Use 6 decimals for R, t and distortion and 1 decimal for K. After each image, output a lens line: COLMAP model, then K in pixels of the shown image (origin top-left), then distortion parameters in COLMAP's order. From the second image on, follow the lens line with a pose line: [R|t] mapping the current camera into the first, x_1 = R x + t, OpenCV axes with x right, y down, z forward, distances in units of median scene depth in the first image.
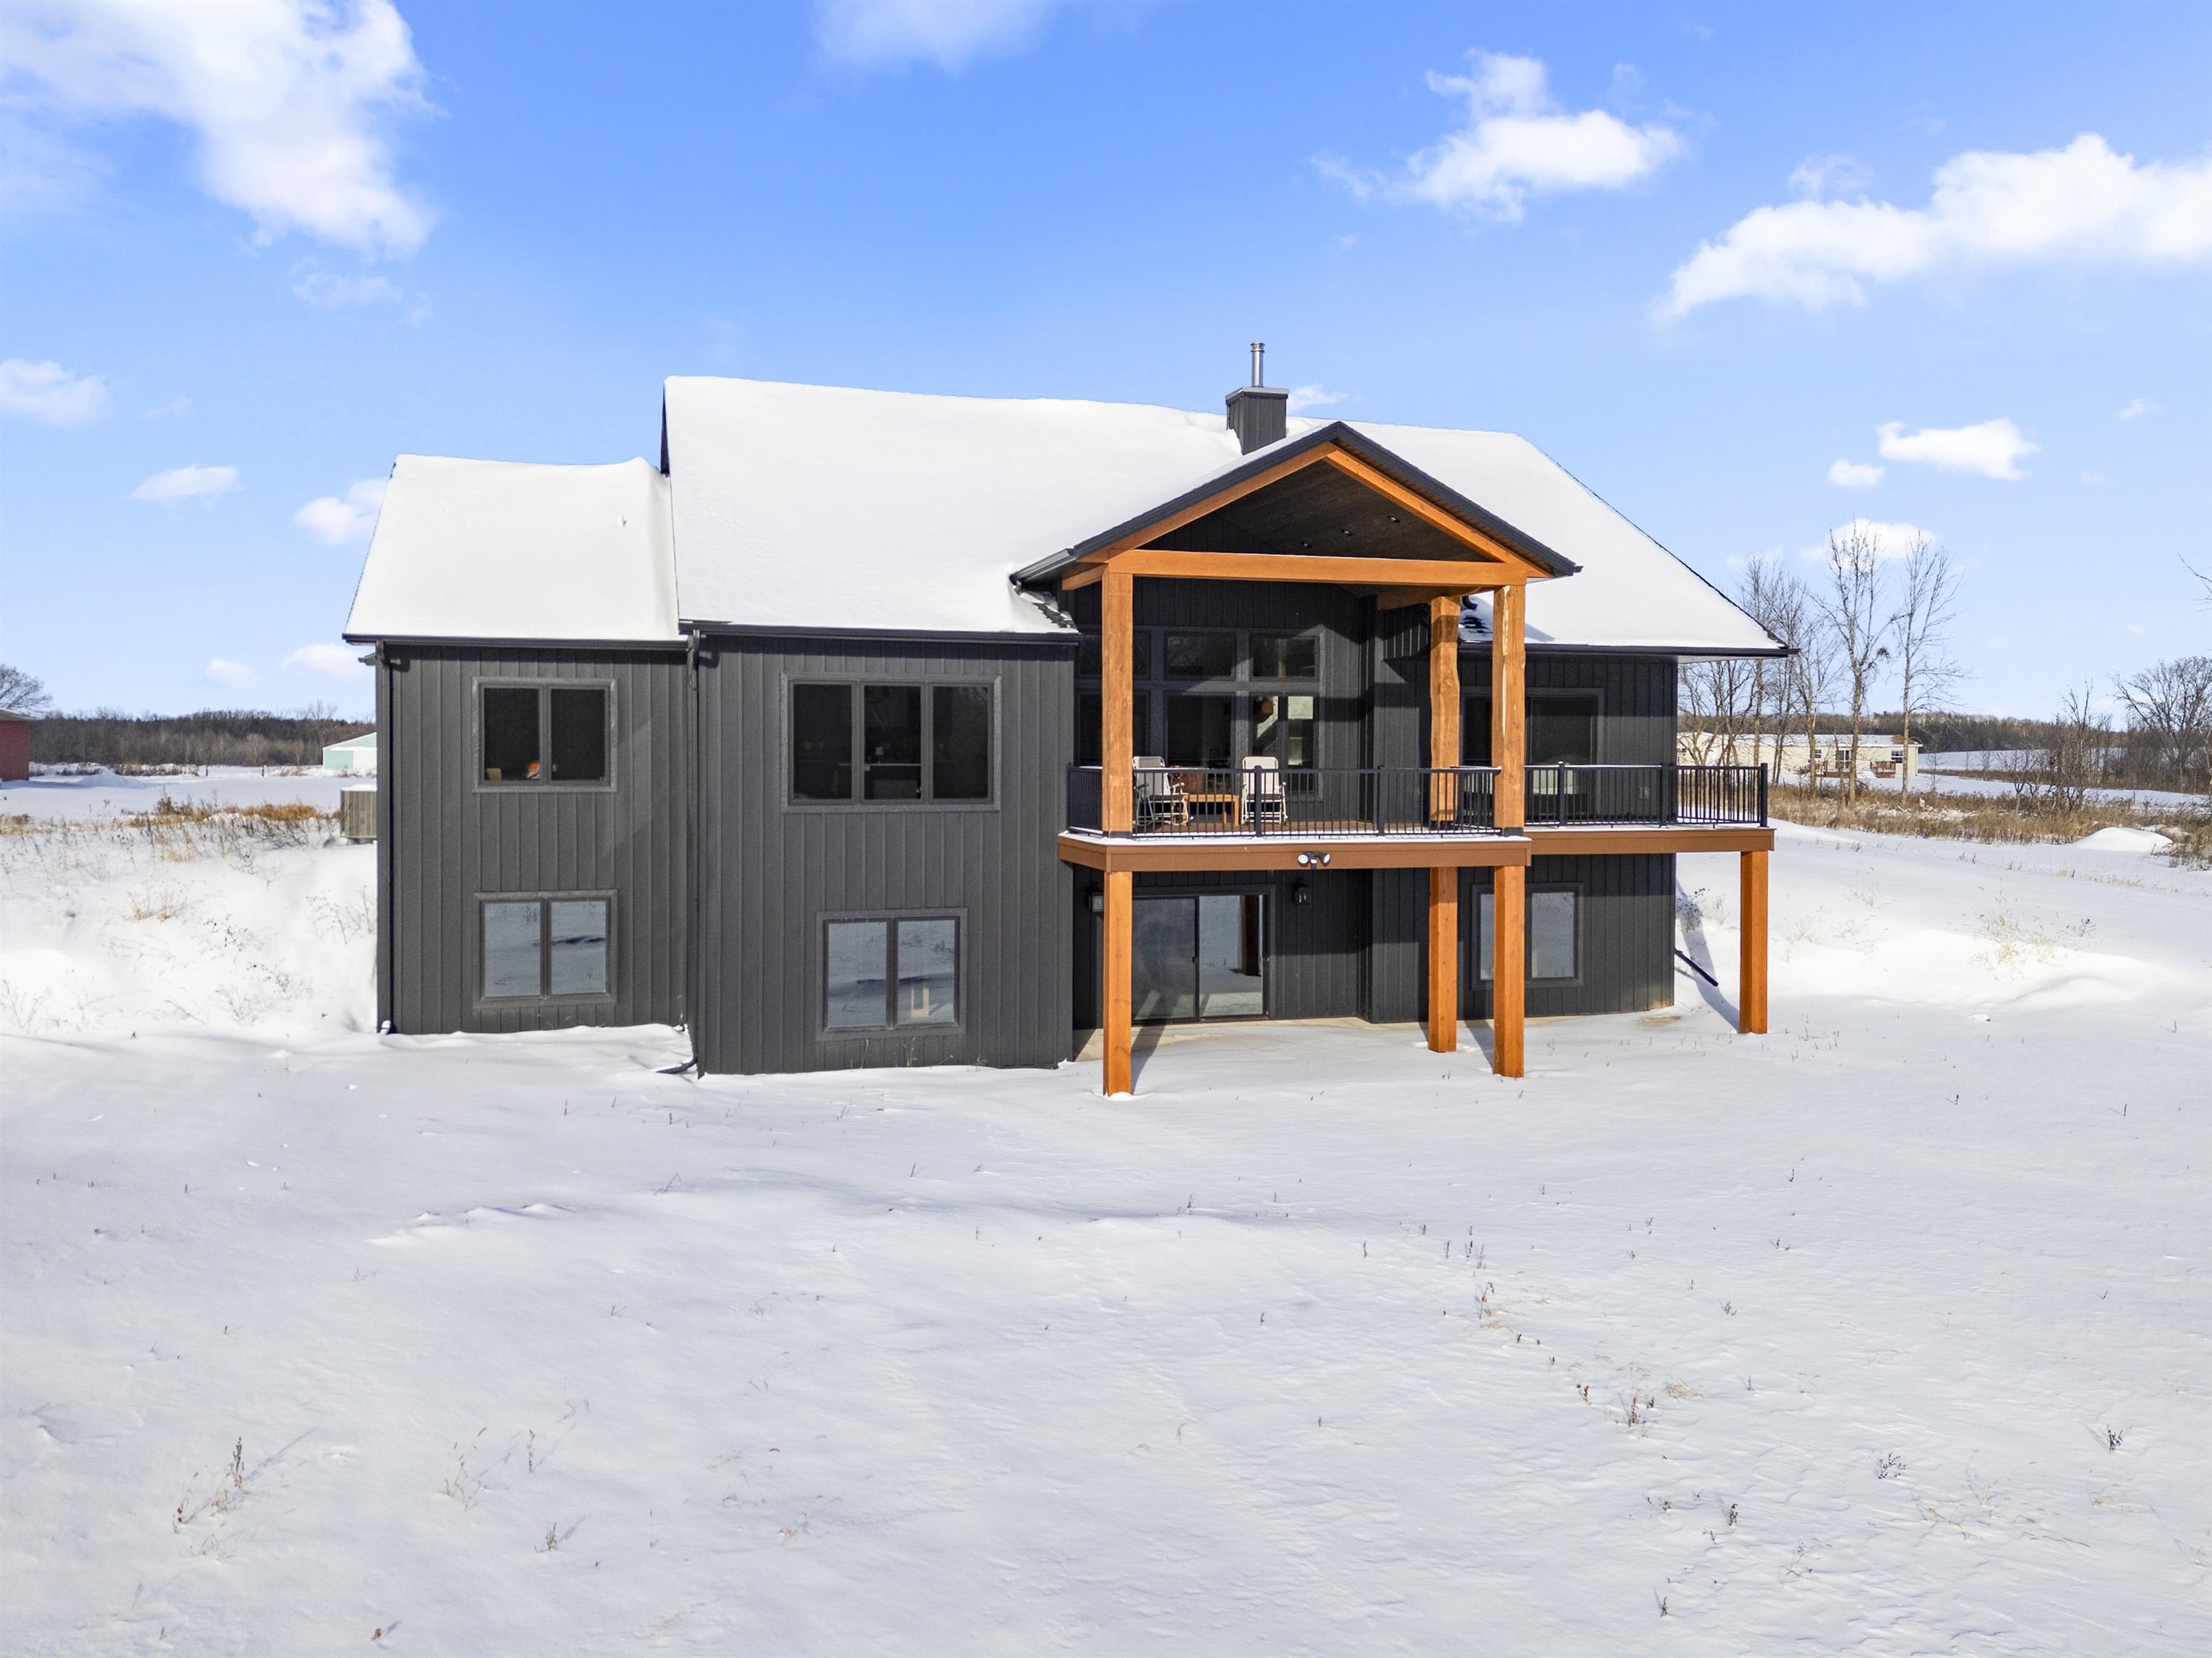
lens RADIAL K [[1646.8, 0, 1113.6], [0, 1646.8, 759.7], [0, 0, 1]] dist [0.074436, -0.070843]
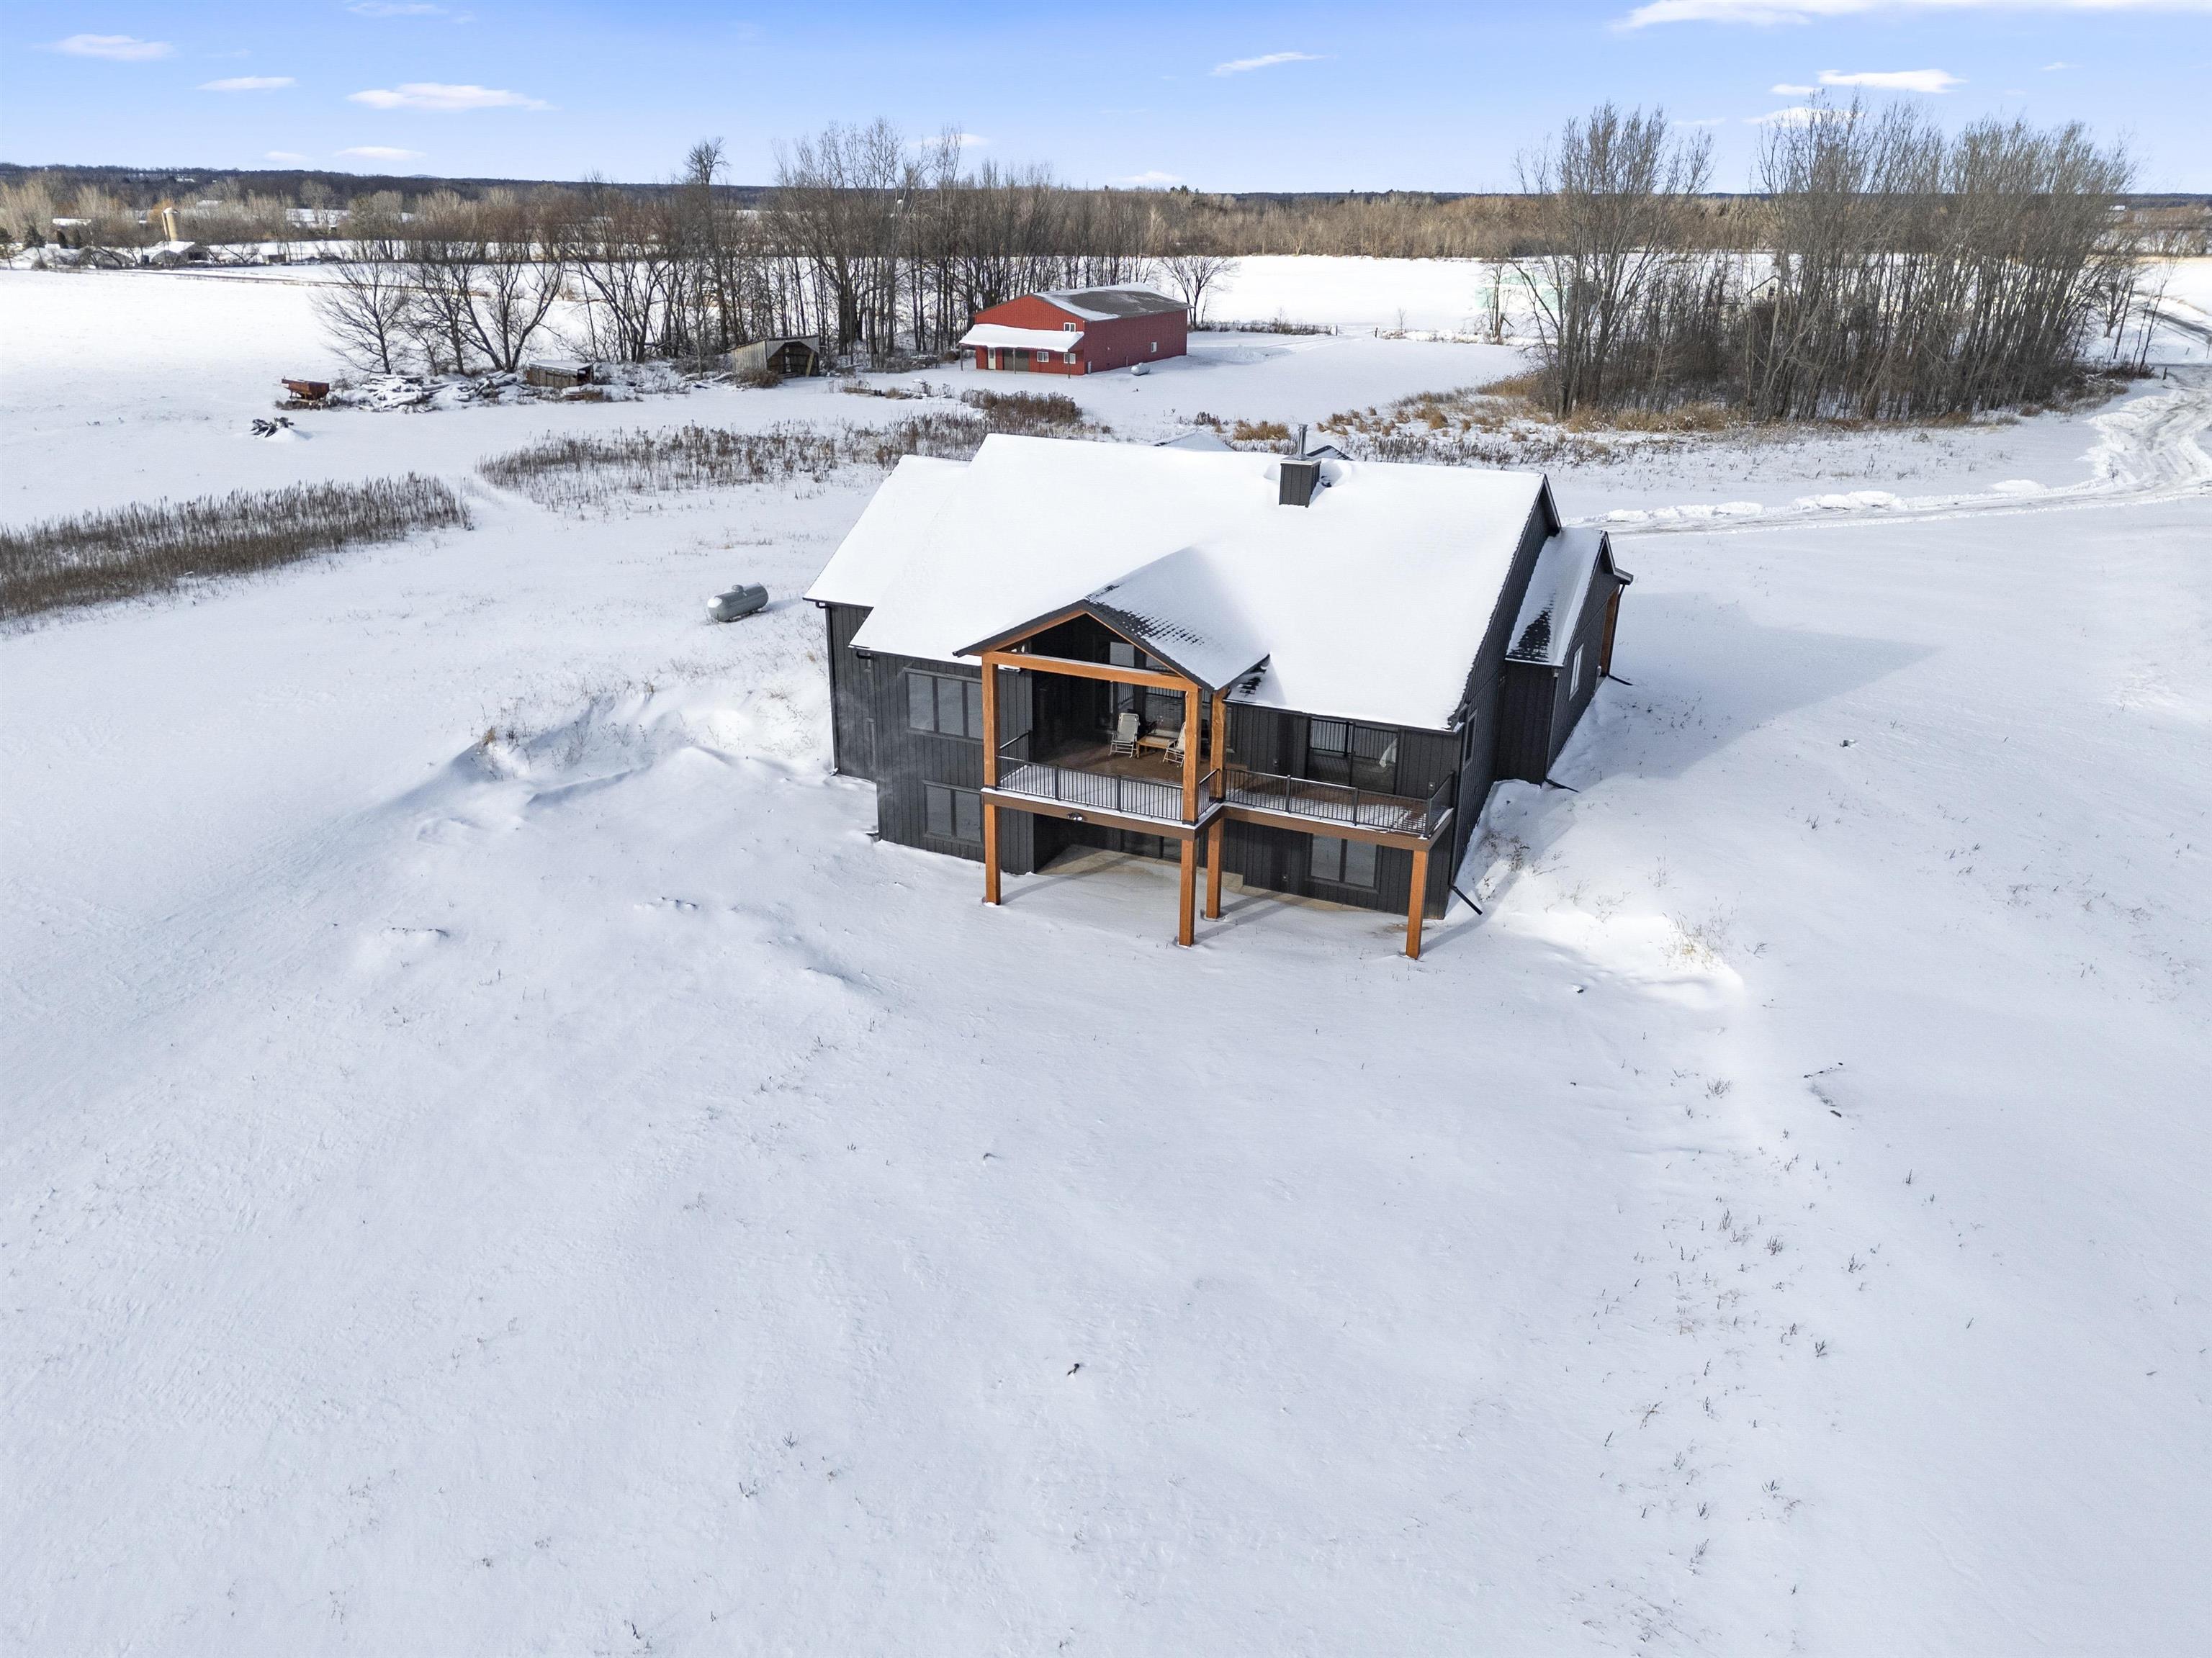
lens RADIAL K [[1616.1, 0, 1106.7], [0, 1616.1, 818.1], [0, 0, 1]] dist [0.078533, -0.068720]
pose [[0.745175, 0.241472, -0.621615, 1.257512], [-0.013593, 0.937446, 0.347865, -0.567668], [0.666731, -0.250771, 0.701844, -0.291744]]
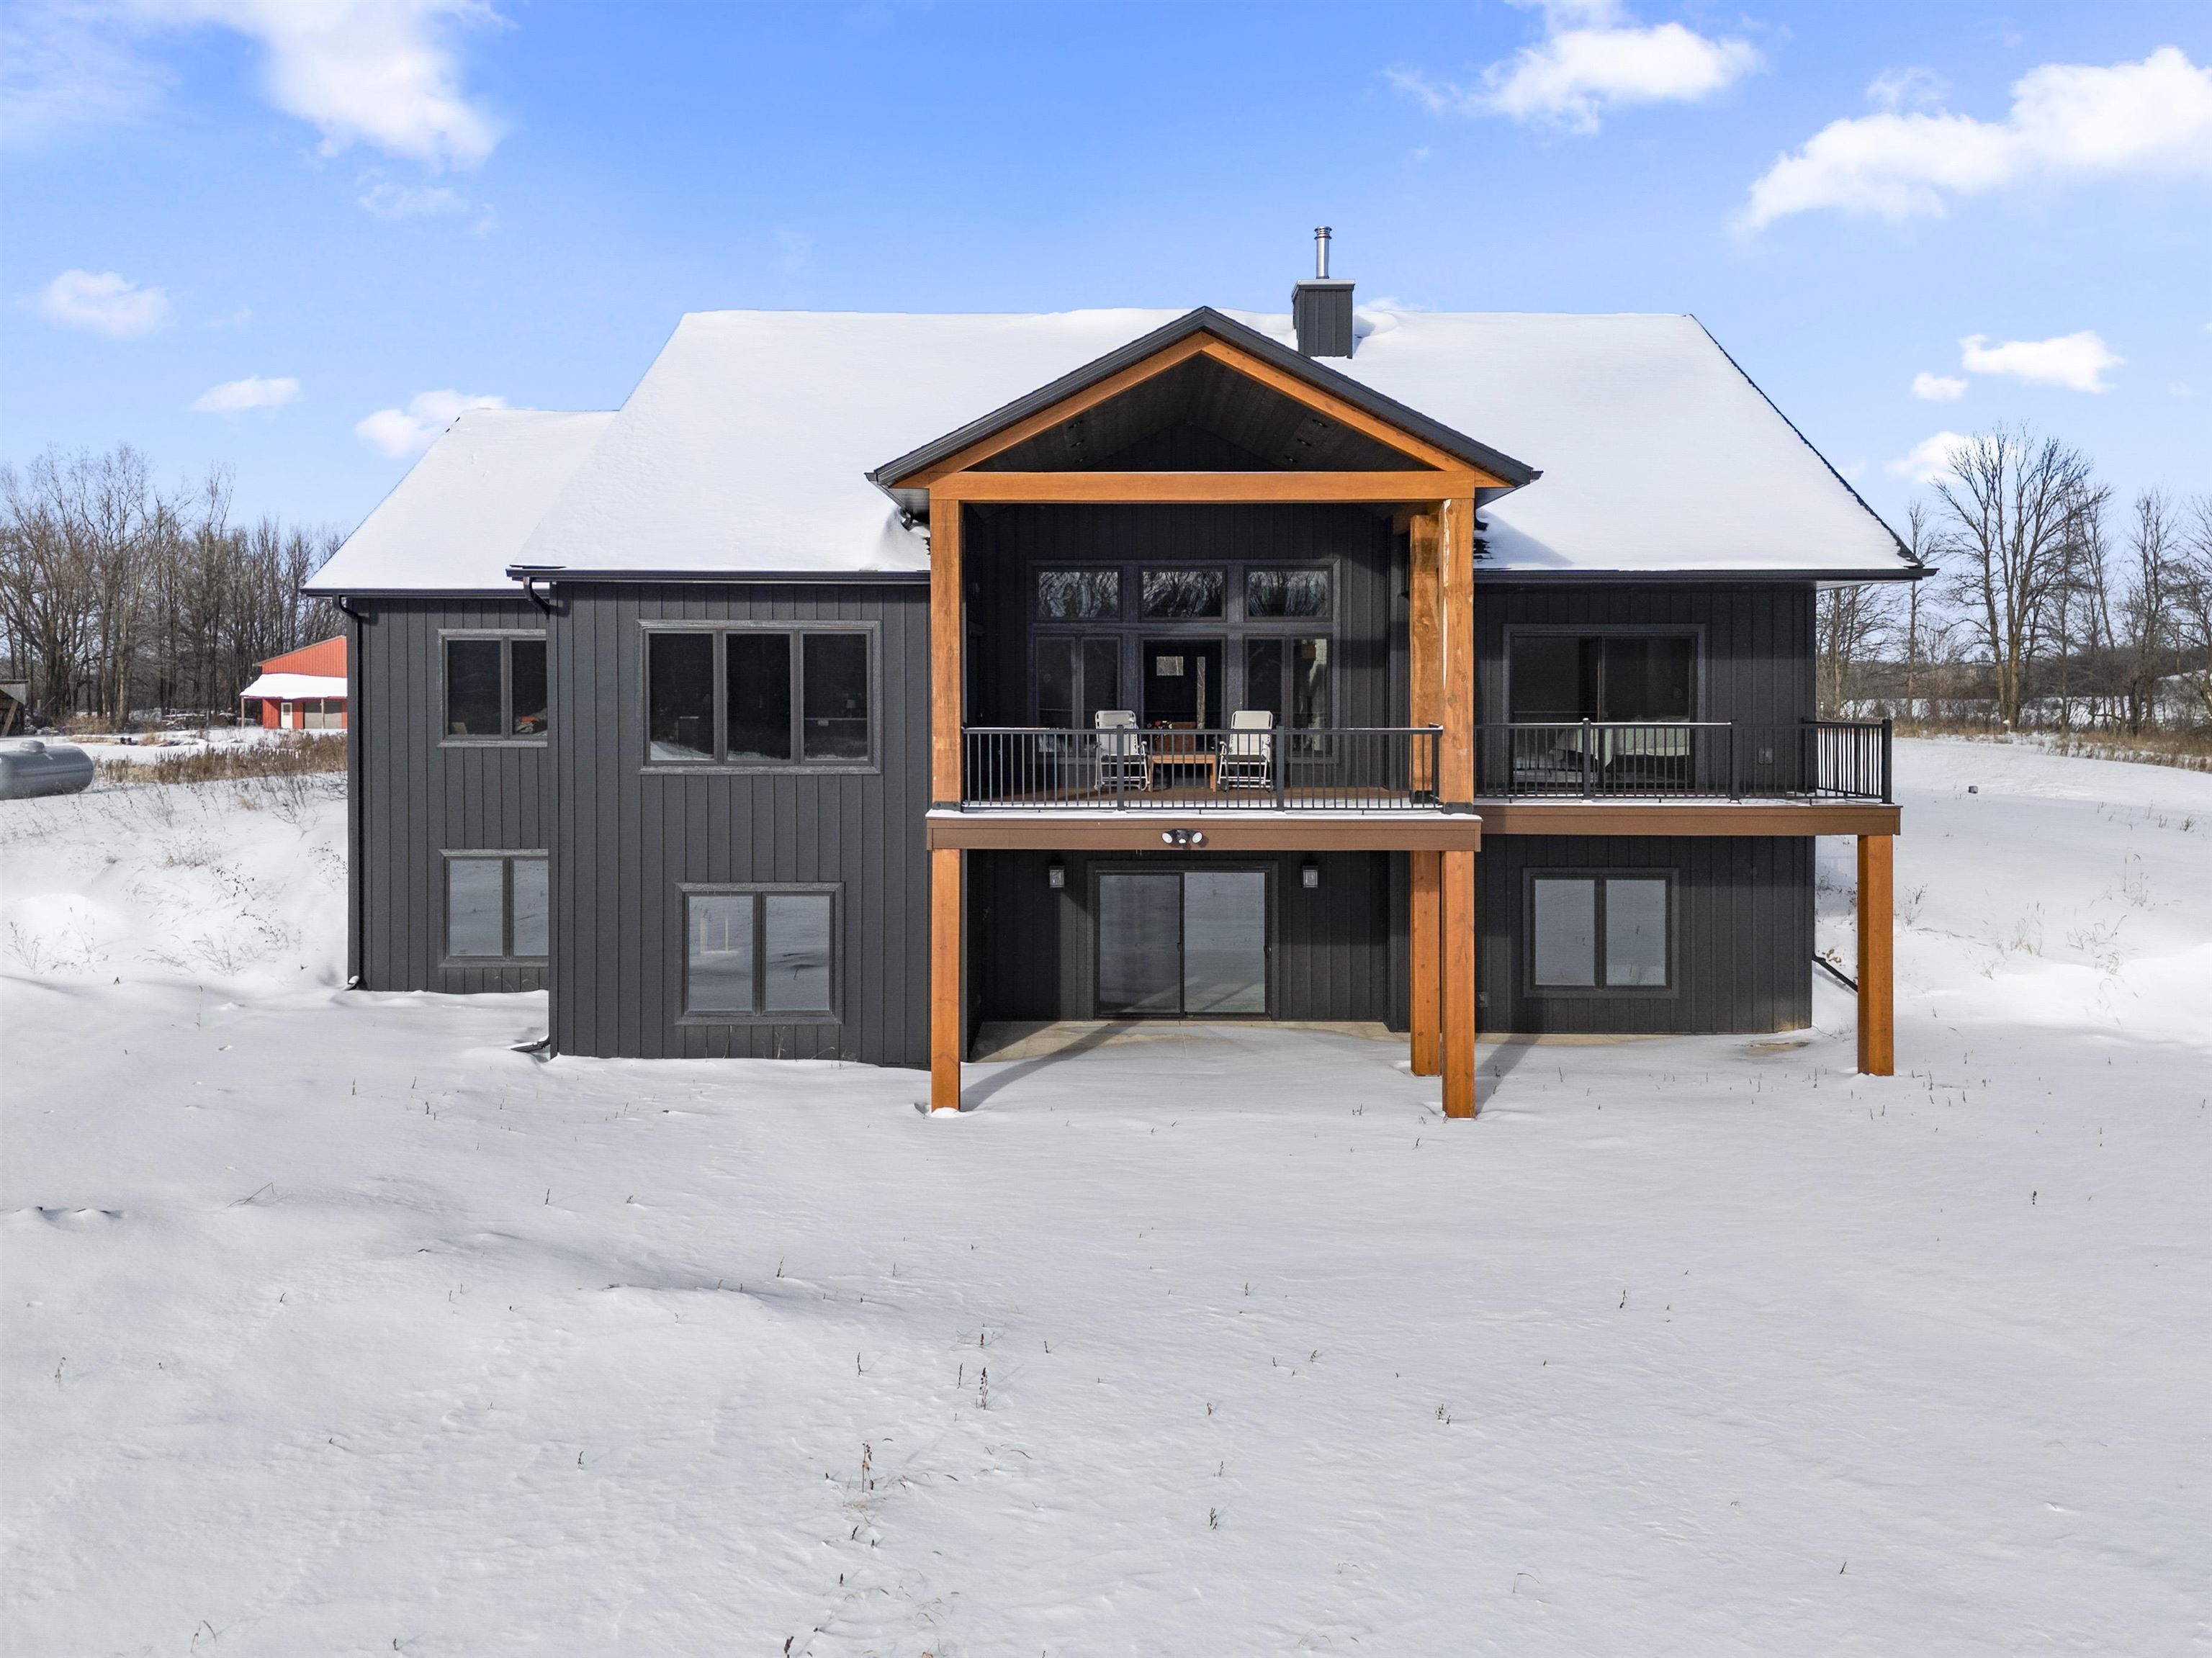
lens RADIAL K [[1668.5, 0, 1112.3], [0, 1668.5, 697.2], [0, 0, 1]] dist [0.053883, -0.038494]
pose [[0.957705, -0.001203, -0.287749, 0.309934], [0.000957, 0.999999, -0.000998, -0.009114], [0.287750, 0.000681, 0.957705, 0.179598]]
